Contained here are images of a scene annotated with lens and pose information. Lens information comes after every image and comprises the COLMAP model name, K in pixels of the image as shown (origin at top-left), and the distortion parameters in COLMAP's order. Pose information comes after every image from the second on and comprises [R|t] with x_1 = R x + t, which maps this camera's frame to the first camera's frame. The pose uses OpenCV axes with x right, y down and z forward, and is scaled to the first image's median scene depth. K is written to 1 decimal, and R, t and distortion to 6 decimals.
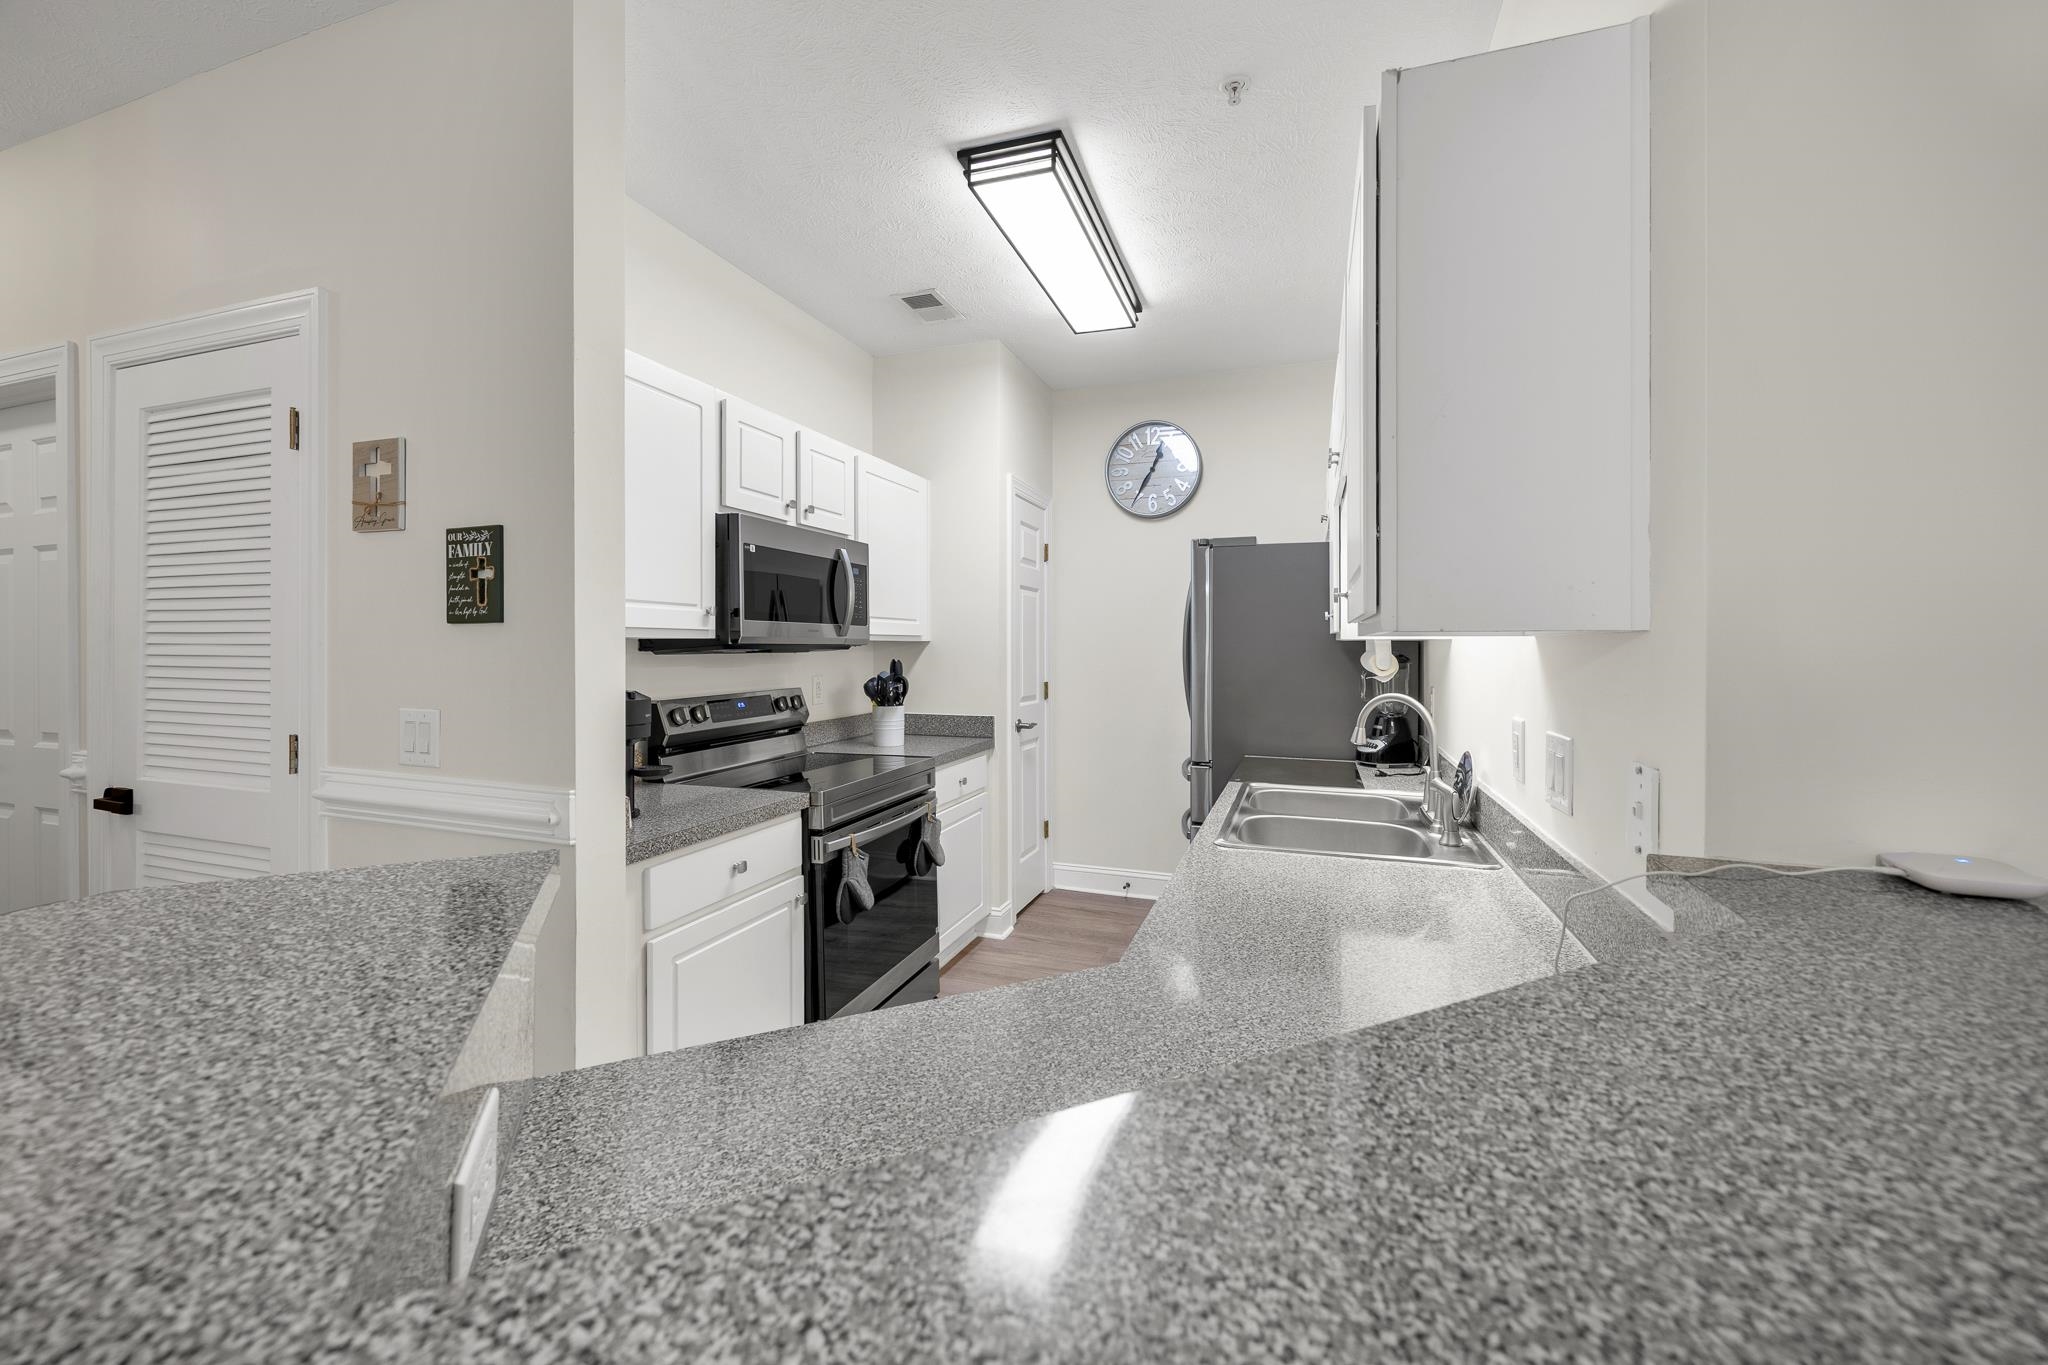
lens RADIAL K [[790.1, 0, 1023.0], [0, 790.1, 652.5], [0, 0, 1]] dist [0.000820, -0.000702]
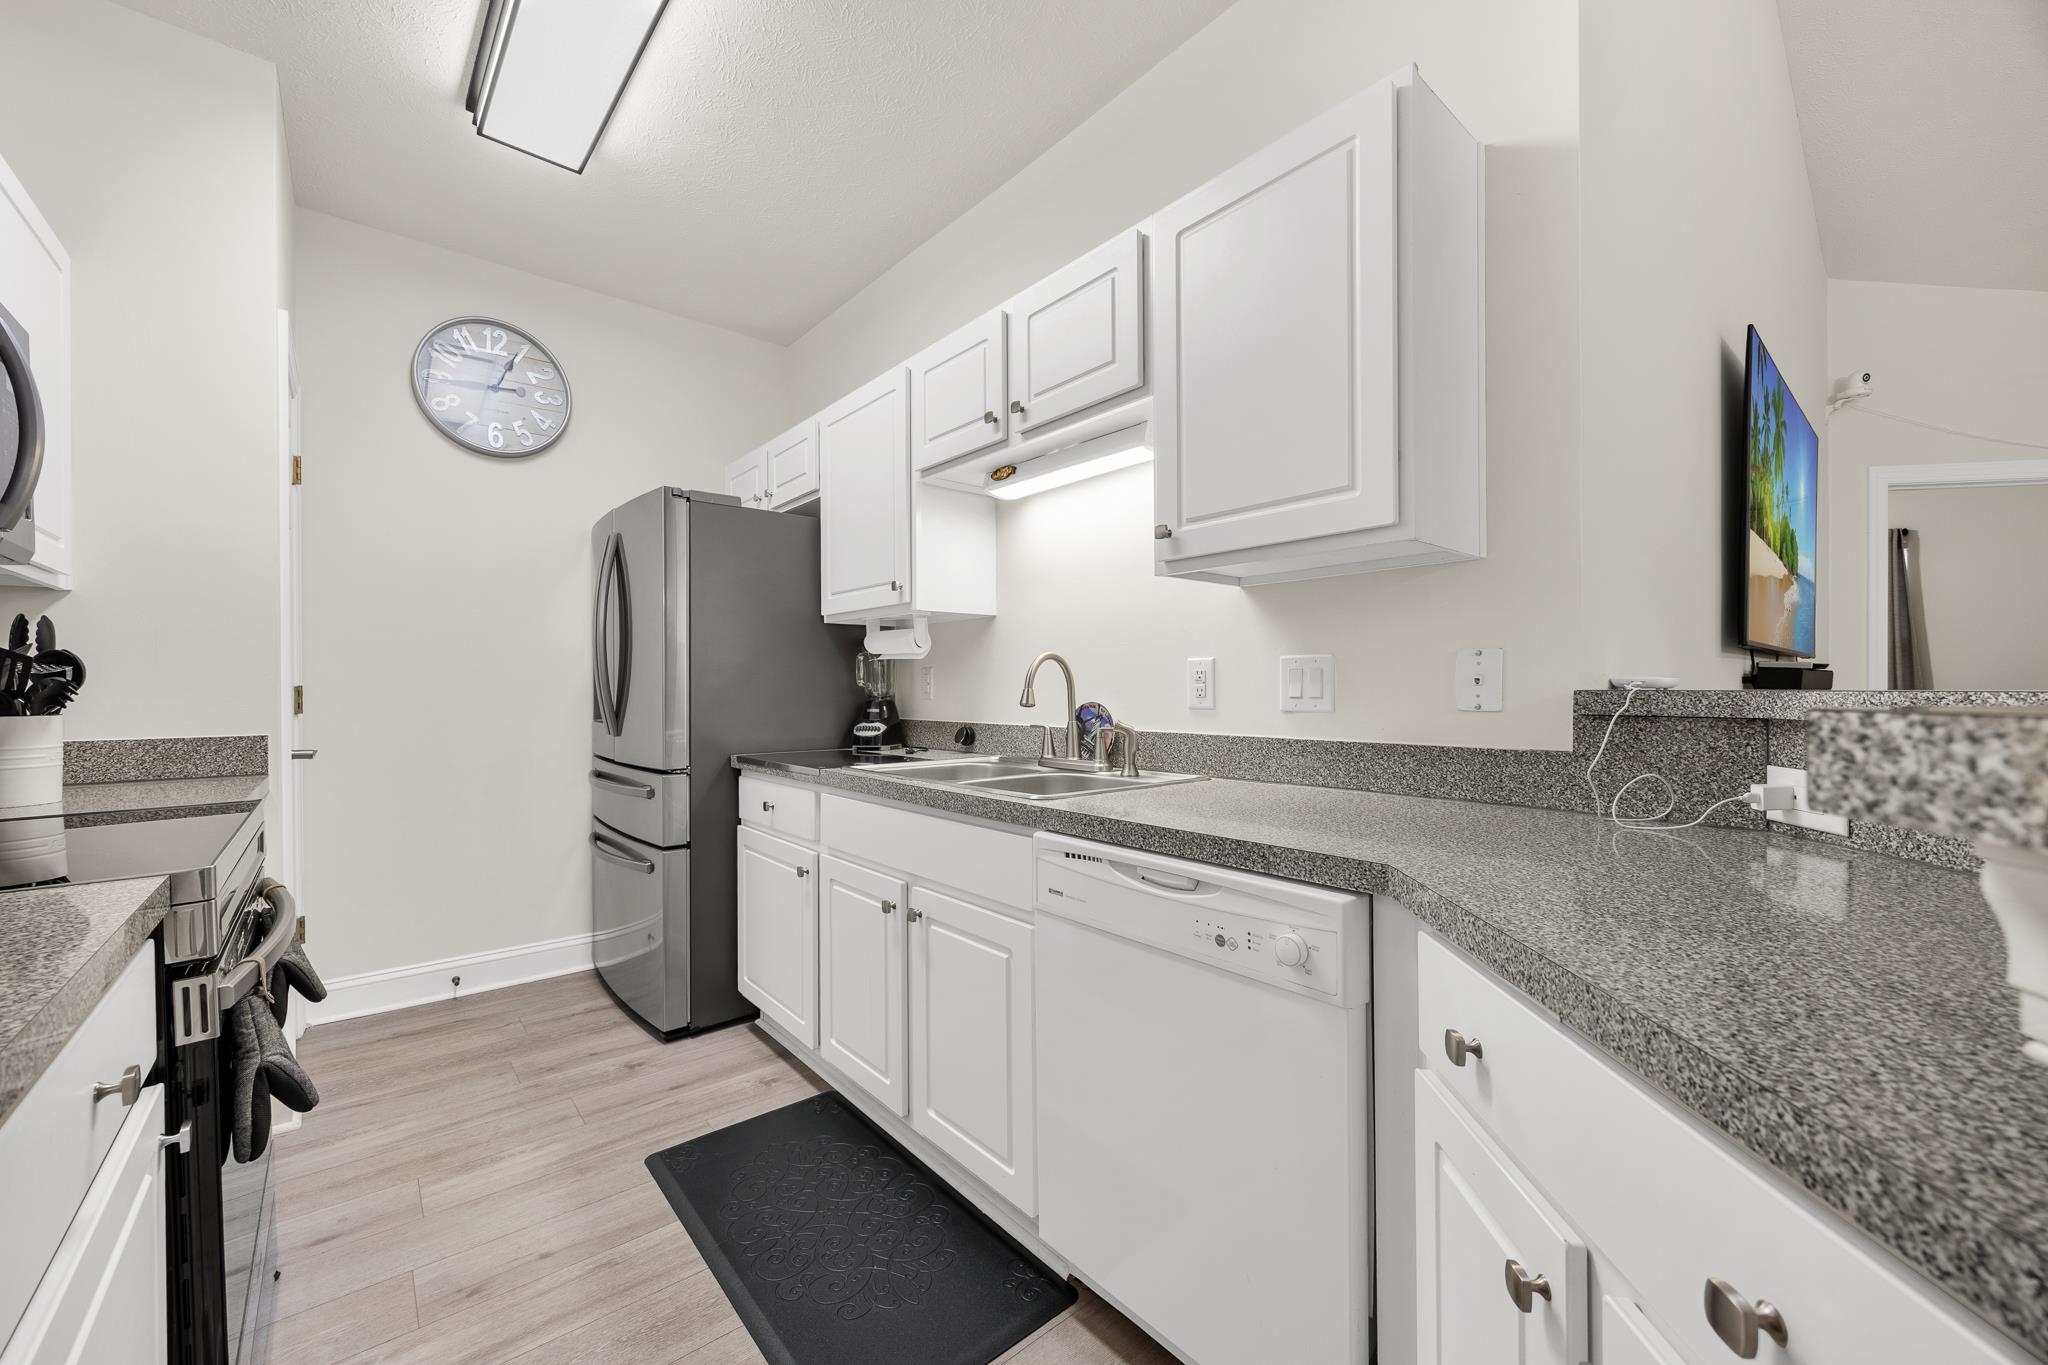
lens RADIAL K [[790.1, 0, 1012.3], [0, 790.1, 691.9], [0, 0, 1]] dist [0.000820, -0.000702]
pose [[0.503689, -0.005712, 0.863866, -0.310578], [0.011322, 0.999936, 0.000010, 0.069148], [-0.863811, 0.009776, 0.503722, 0.329506]]
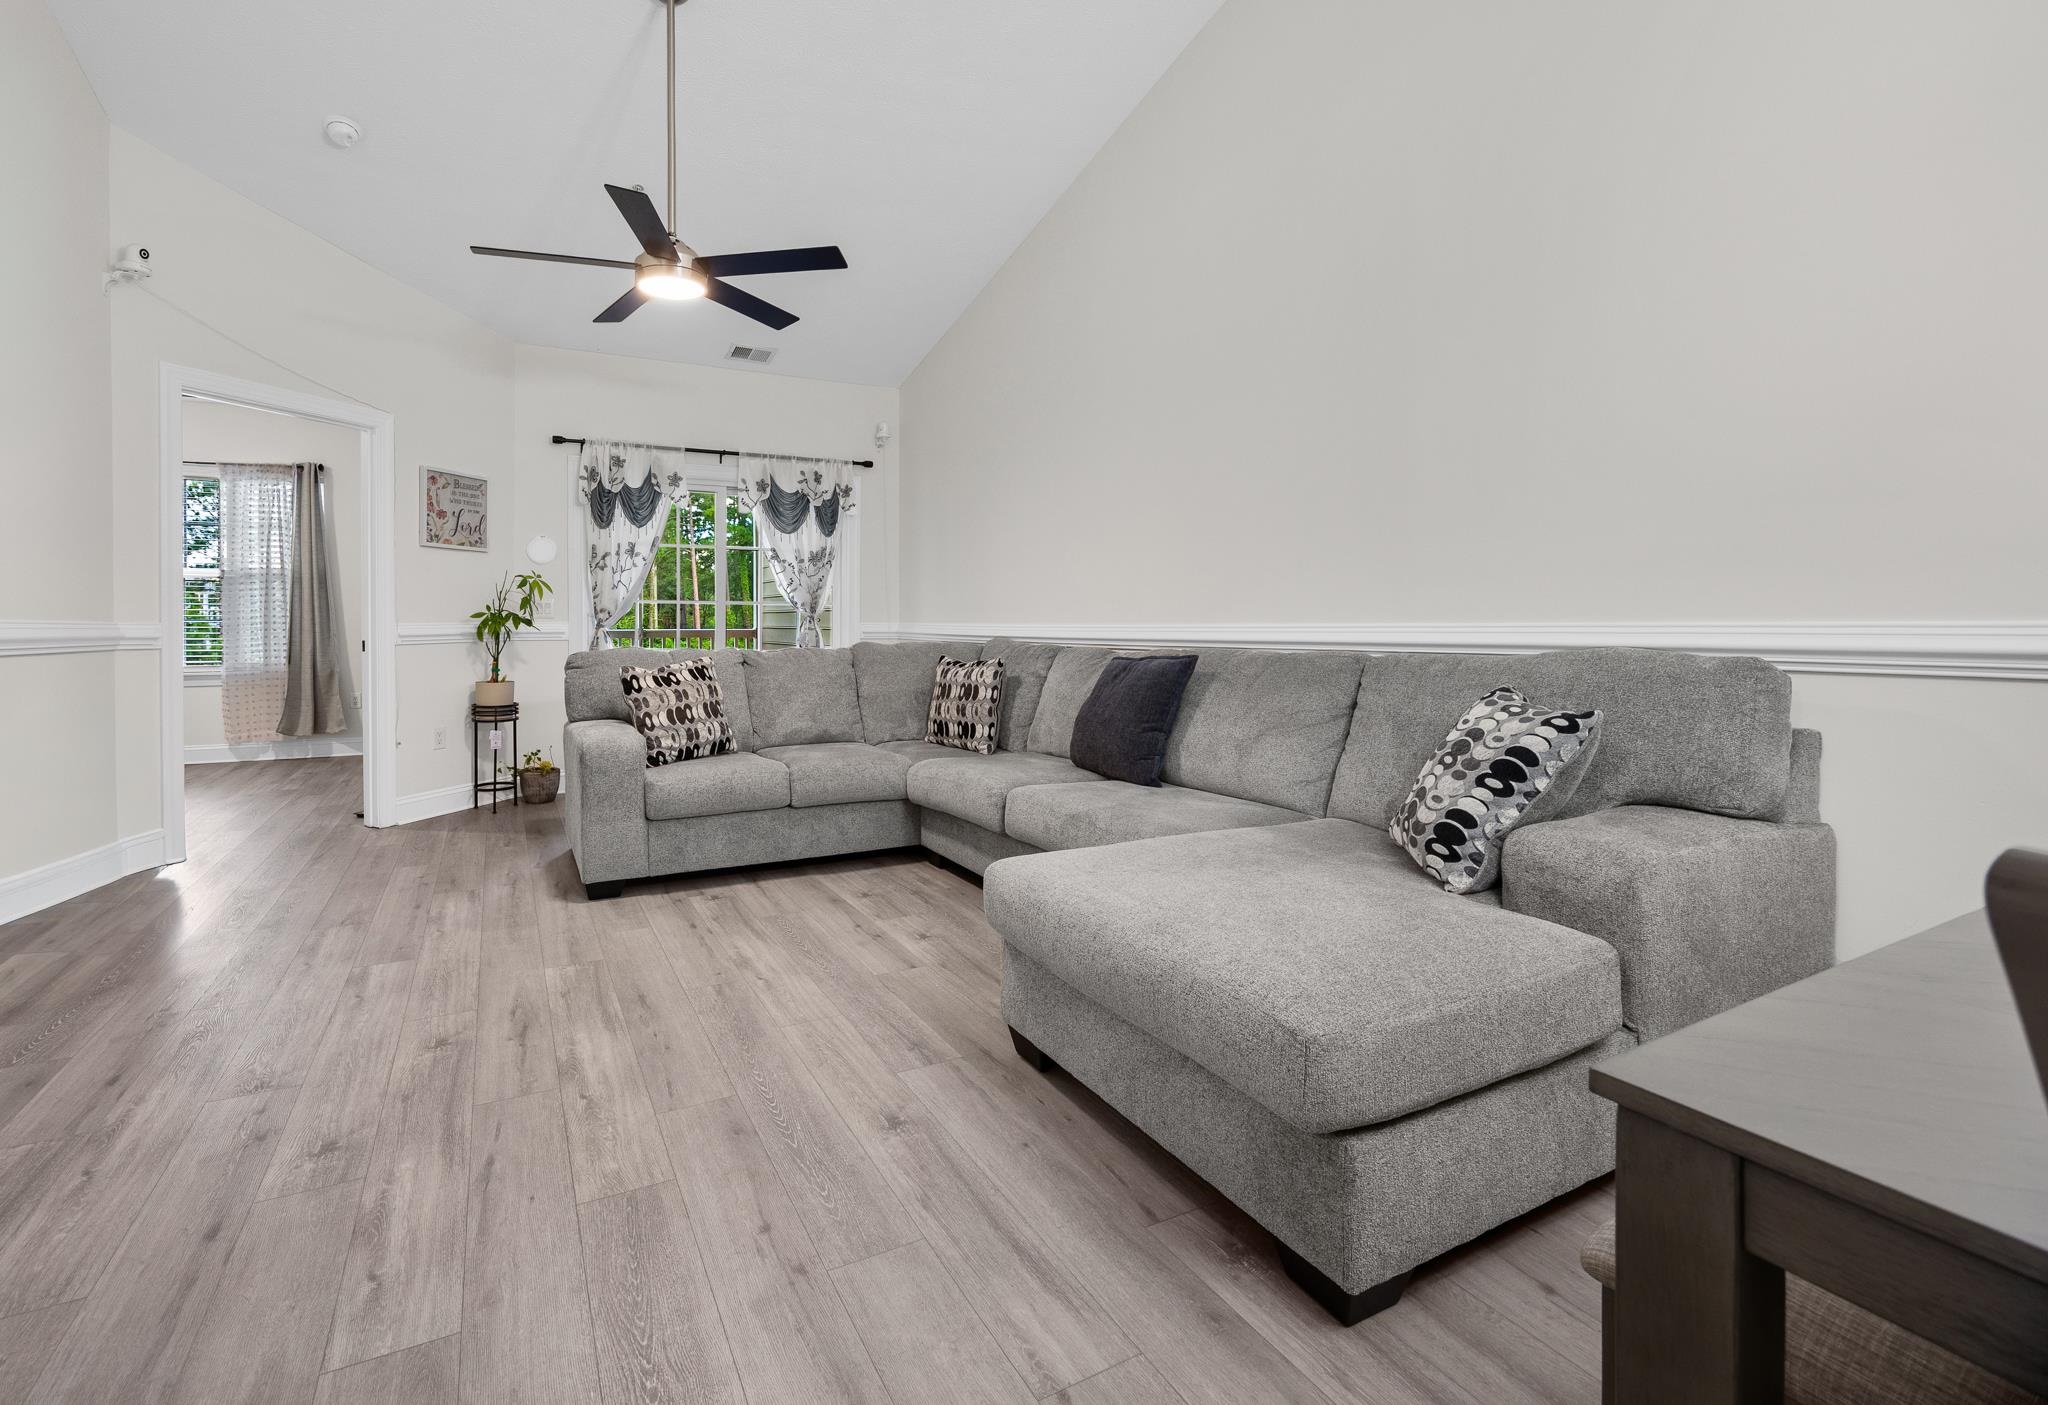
lens RADIAL K [[873.9, 0, 898.4], [0, 873.9, 636.0], [0, 0, 1]] dist [-0.003799, 0.001203]
pose [[-0.695099, -0.010574, 0.718836, -0.157780], [0.007229, 0.999738, 0.021695, 0.095565], [-0.718878, 0.020277, -0.694841, -0.095359]]
